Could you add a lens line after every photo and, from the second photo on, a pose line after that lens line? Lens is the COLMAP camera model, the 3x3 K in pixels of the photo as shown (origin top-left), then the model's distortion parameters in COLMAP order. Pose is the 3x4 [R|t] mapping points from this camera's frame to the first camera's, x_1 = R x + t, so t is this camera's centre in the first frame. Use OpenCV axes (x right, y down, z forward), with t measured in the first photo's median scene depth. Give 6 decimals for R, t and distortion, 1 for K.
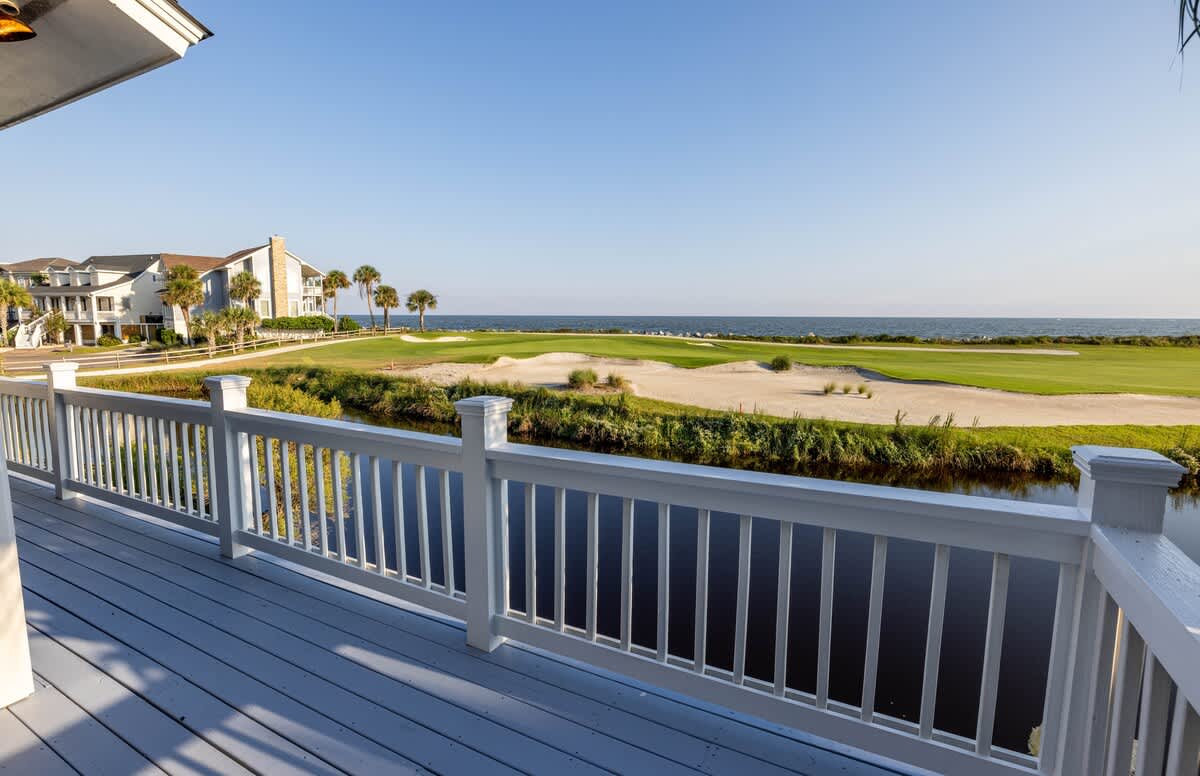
lens RADIAL K [[601.5, 0, 594.2], [0, 601.5, 388.5], [0, 0, 1]] dist [-0.002098, -0.000525]
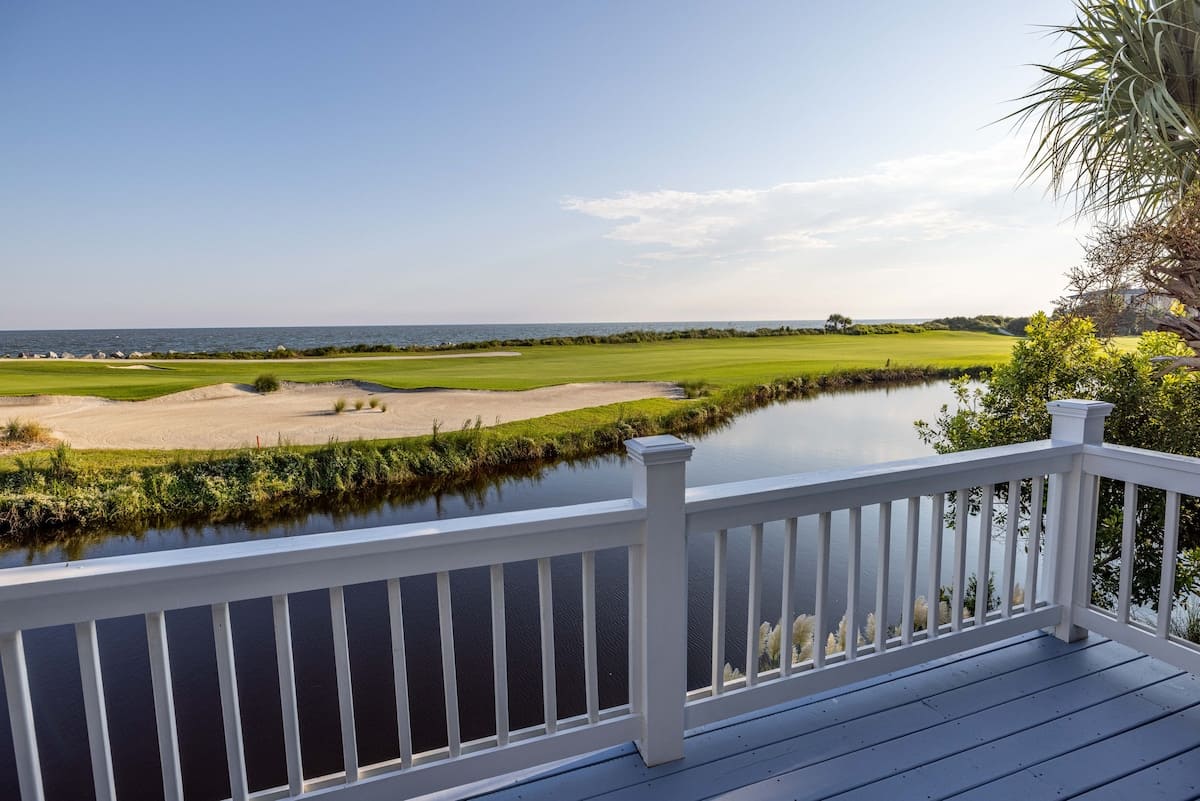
lens RADIAL K [[656.0, 0, 605.2], [0, 656.0, 400.9], [0, 0, 1]] dist [0.001050, 0.003123]
pose [[0.633334, -0.104577, 0.766780, -0.126997], [0.108537, 0.993037, 0.045787, -0.011206], [-0.766230, 0.054226, 0.640274, 0.075427]]
